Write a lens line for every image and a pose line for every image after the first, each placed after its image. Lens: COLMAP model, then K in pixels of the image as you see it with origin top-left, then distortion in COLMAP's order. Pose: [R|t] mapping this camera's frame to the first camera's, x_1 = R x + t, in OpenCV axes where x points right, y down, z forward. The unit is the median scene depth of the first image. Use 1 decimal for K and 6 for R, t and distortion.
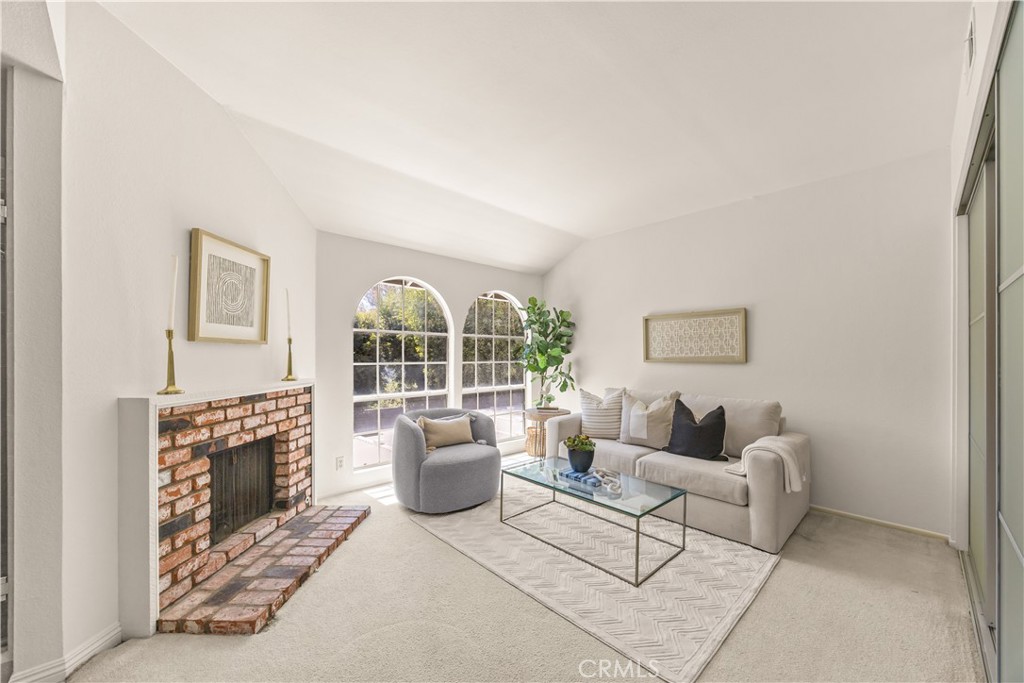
lens RADIAL K [[389.2, 0, 508.0], [0, 389.2, 354.5], [0, 0, 1]] dist [-0.006874, -0.000307]
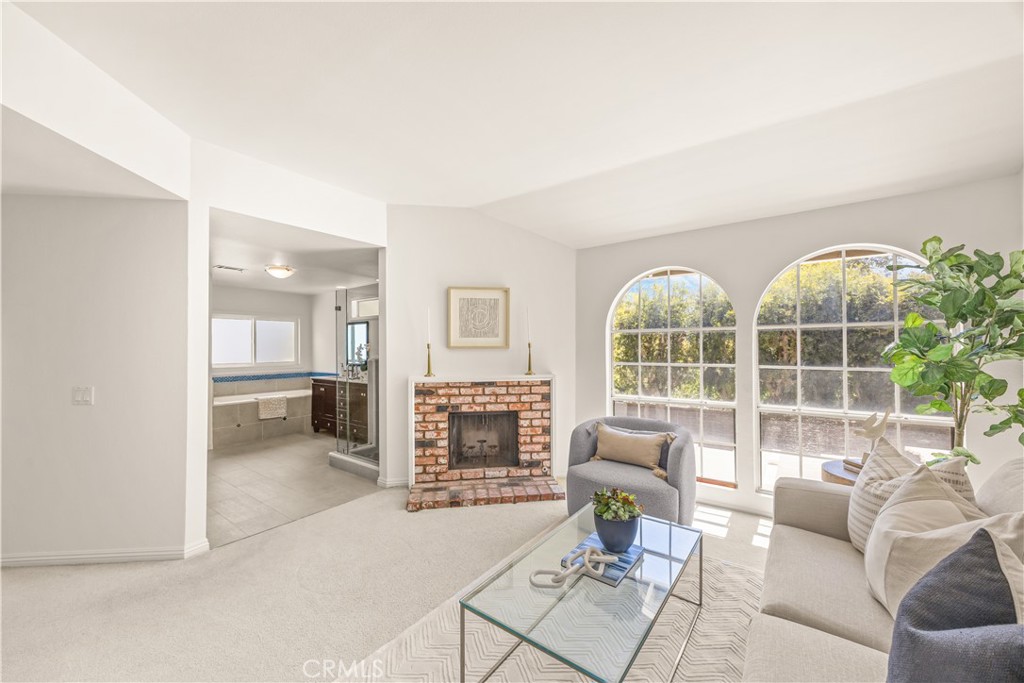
lens RADIAL K [[389.2, 0, 514.9], [0, 389.2, 343.7], [0, 0, 1]] dist [-0.006874, -0.000307]
pose [[0.183828, -0.010777, -0.982899, 0.876699], [0.008355, 0.999921, -0.009401, -0.032223], [0.982923, -0.006484, 0.183904, 0.812340]]
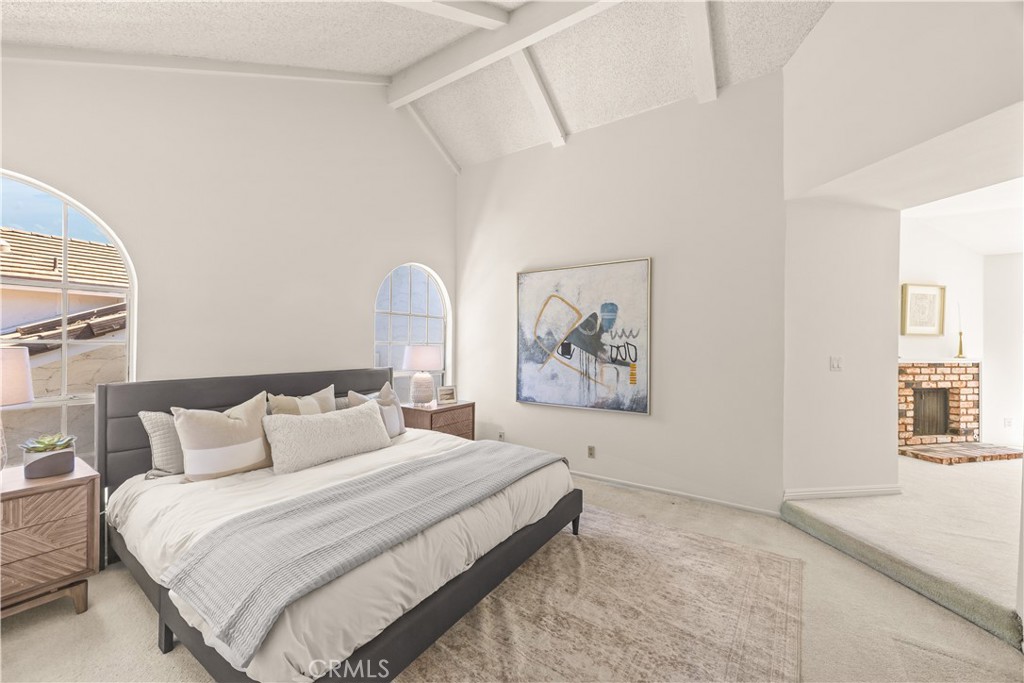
lens RADIAL K [[389.2, 0, 514.0], [0, 389.2, 341.4], [0, 0, 1]] dist [-0.006874, -0.000307]
pose [[0.215528, -0.005012, -0.976485, 0.702960], [-0.004540, 0.999971, -0.006135, 0.018926], [0.976487, 0.005755, 0.215499, -1.350520]]
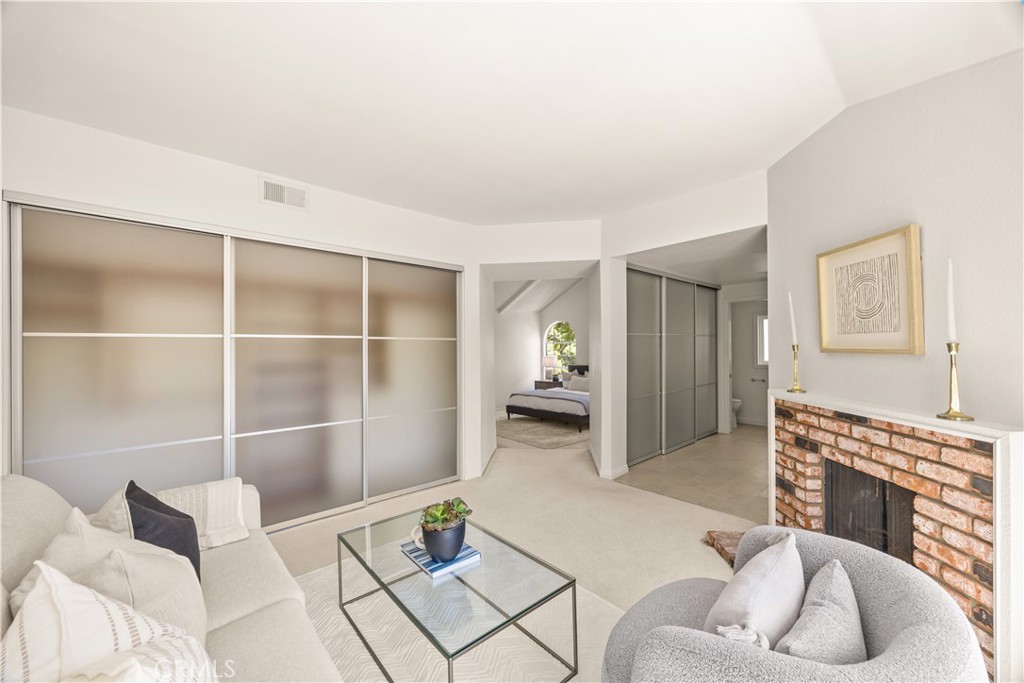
lens RADIAL K [[389.2, 0, 513.5], [0, 389.2, 339.9], [0, 0, 1]] dist [-0.006874, -0.000307]
pose [[-0.999786, 0.002615, 0.020498, 0.070918], [0.002168, 0.999761, -0.021774, -0.041807], [-0.020550, -0.021725, -0.999553, 1.821034]]
